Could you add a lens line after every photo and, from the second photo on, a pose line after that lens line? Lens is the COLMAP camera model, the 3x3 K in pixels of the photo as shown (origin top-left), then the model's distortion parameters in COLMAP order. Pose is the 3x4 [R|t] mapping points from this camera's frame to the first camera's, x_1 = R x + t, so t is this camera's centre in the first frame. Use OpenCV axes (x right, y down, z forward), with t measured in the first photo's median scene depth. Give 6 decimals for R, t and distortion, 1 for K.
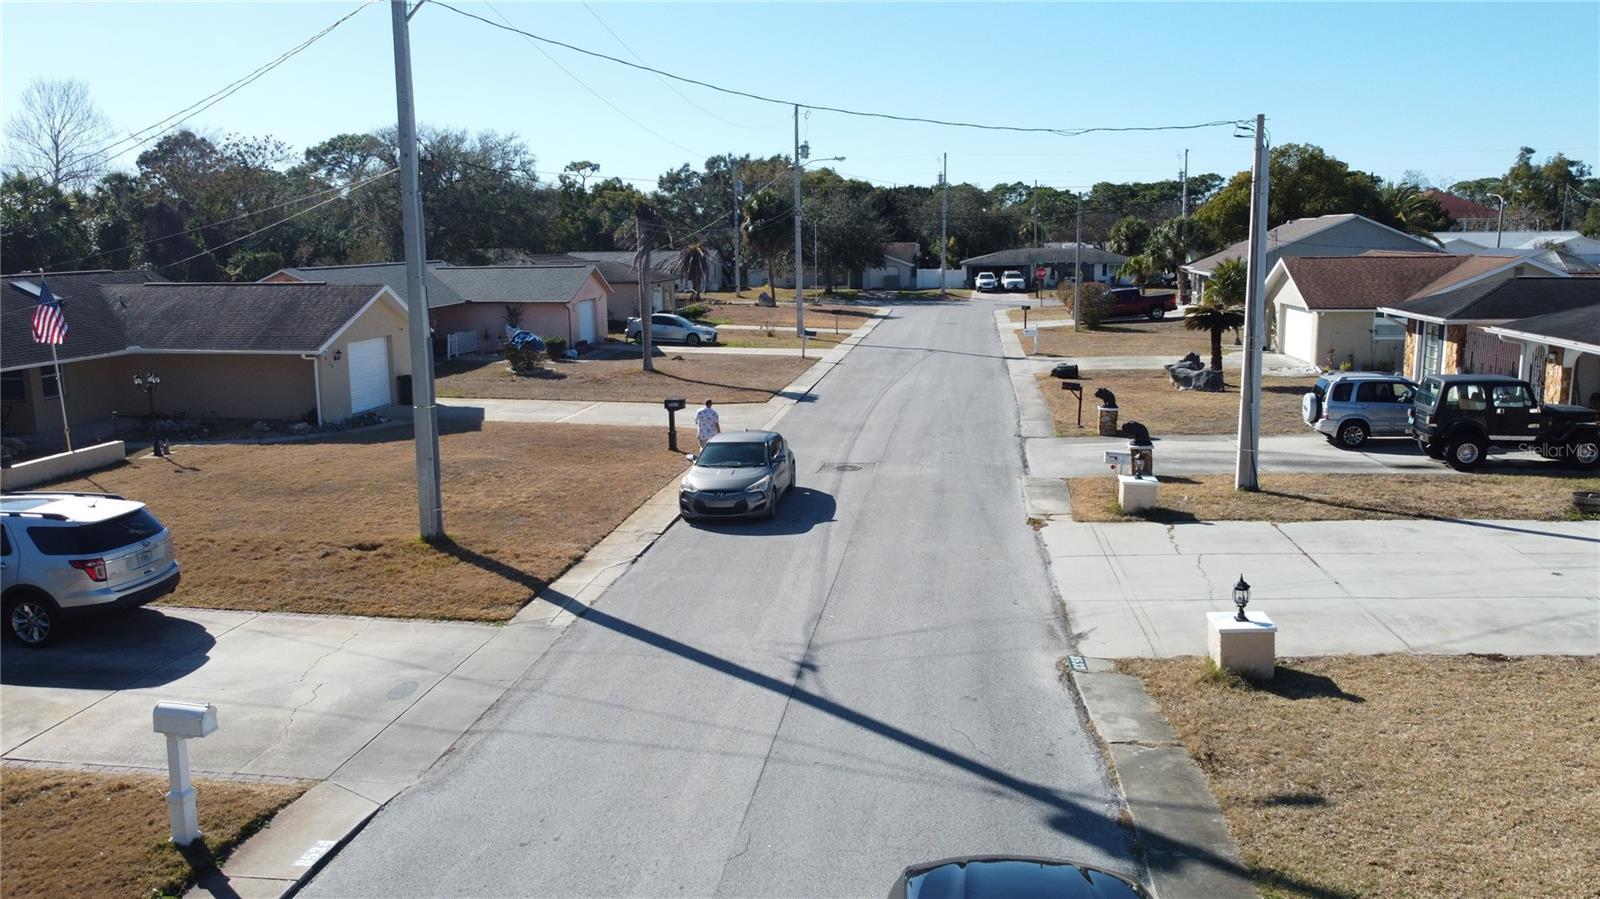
lens RADIAL K [[1218.6, 0, 798.7], [0, 1218.6, 447.5], [0, 0, 1]] dist [-0.034719, 0.000999]
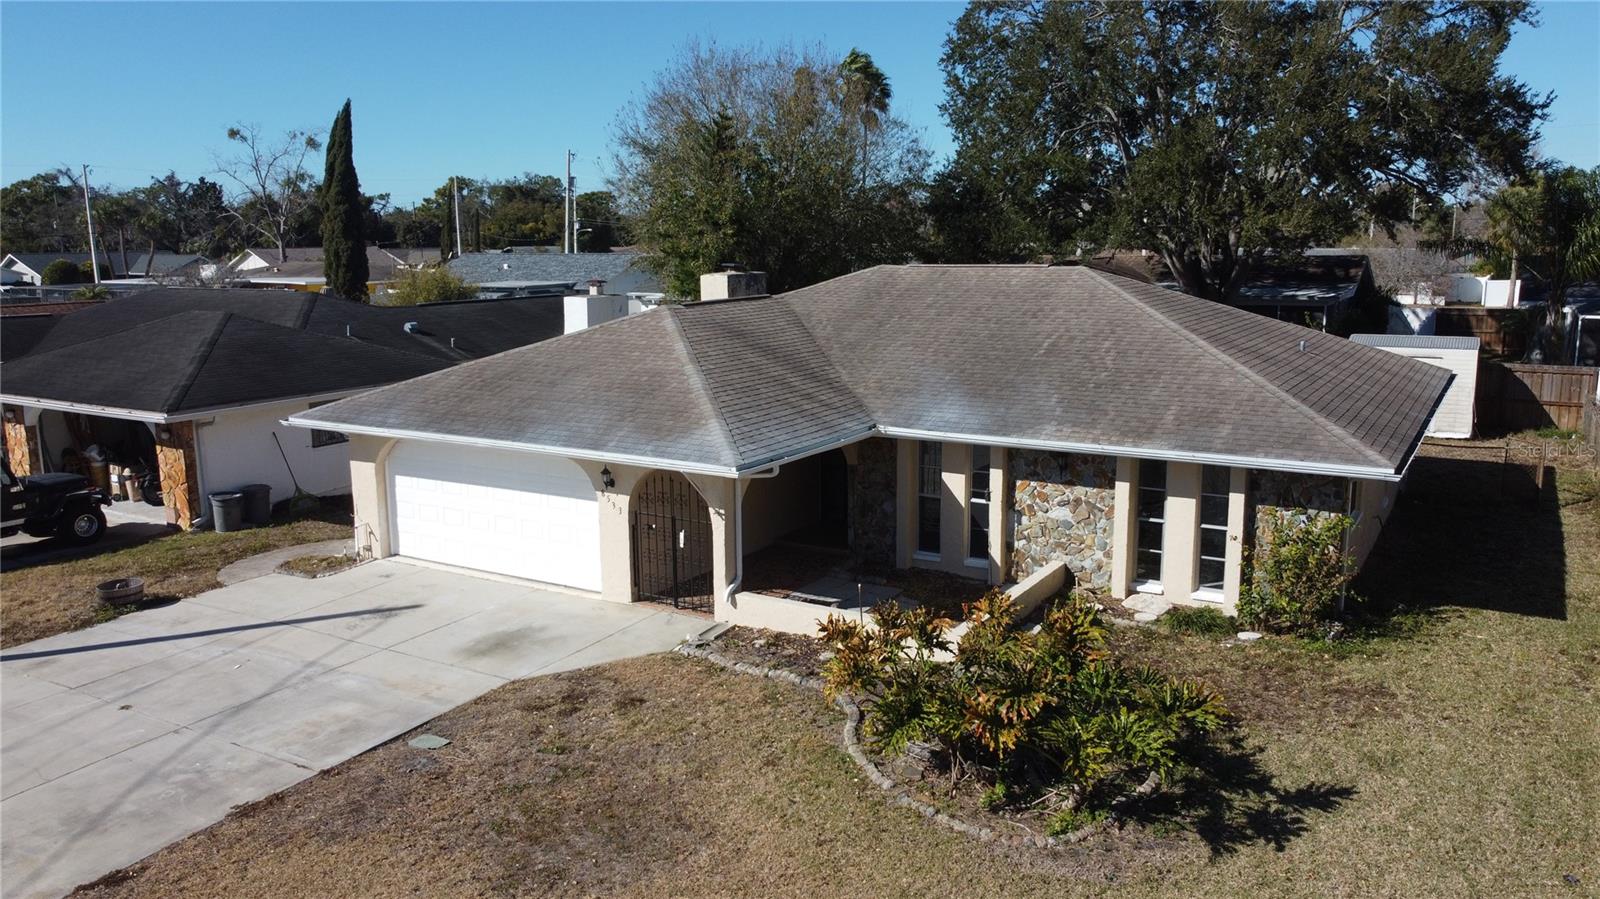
lens RADIAL K [[1218.6, 0, 799.5], [0, 1218.6, 452.8], [0, 0, 1]] dist [-0.034719, 0.000999]
pose [[0.386705, -0.157277, 0.908693, 0.073311], [0.169808, 0.980645, 0.097467, -0.054760], [-0.906435, 0.116613, 0.405928, 0.187163]]
